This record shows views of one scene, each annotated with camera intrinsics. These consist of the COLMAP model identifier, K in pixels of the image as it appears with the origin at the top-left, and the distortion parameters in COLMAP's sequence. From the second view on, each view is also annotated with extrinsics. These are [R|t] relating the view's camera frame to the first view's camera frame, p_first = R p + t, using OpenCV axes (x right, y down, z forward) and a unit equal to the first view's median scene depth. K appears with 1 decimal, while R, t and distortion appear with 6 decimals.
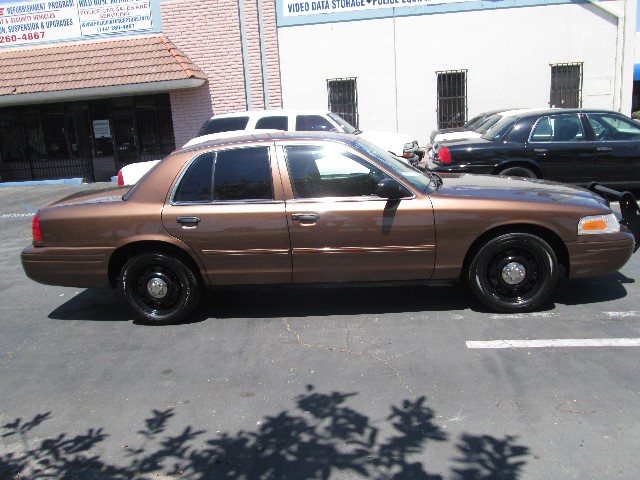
lens RADIAL K [[530.8, 0, 324.2], [0, 530.8, 238.8], [0, 0, 1]] dist [-0.043590, 0.010927]
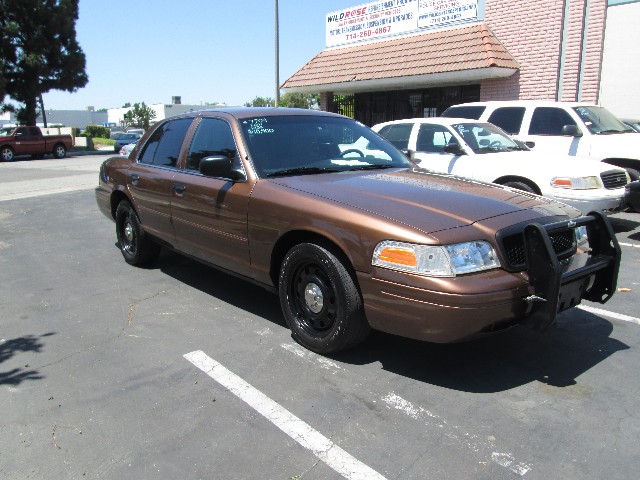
lens RADIAL K [[530.8, 0, 324.2], [0, 530.8, 238.8], [0, 0, 1]] dist [-0.043590, 0.010927]
pose [[0.724091, 0.199596, -0.660192, 0.233671], [-0.194241, 0.977480, 0.082480, -0.022477], [0.661787, 0.068513, 0.746554, 0.120726]]
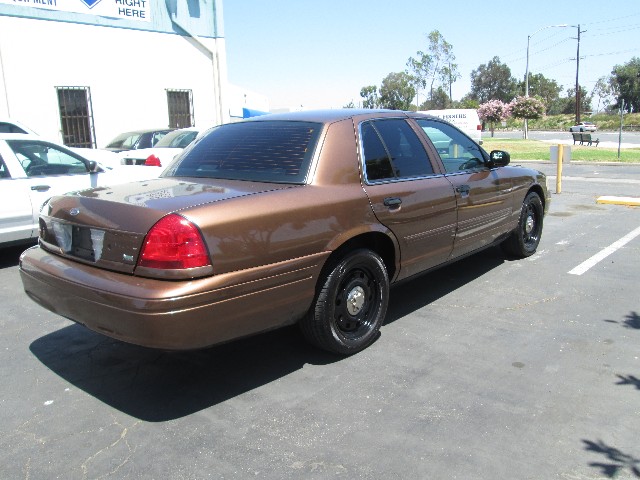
lens RADIAL K [[533.7, 0, 304.7], [0, 533.7, 240.6], [0, 0, 1]] dist [-0.020594, 0.006108]
pose [[0.598678, -0.124643, 0.791233, -0.279096], [0.180255, 0.983445, 0.018534, -0.005150], [-0.780444, 0.131528, 0.611234, 0.174536]]
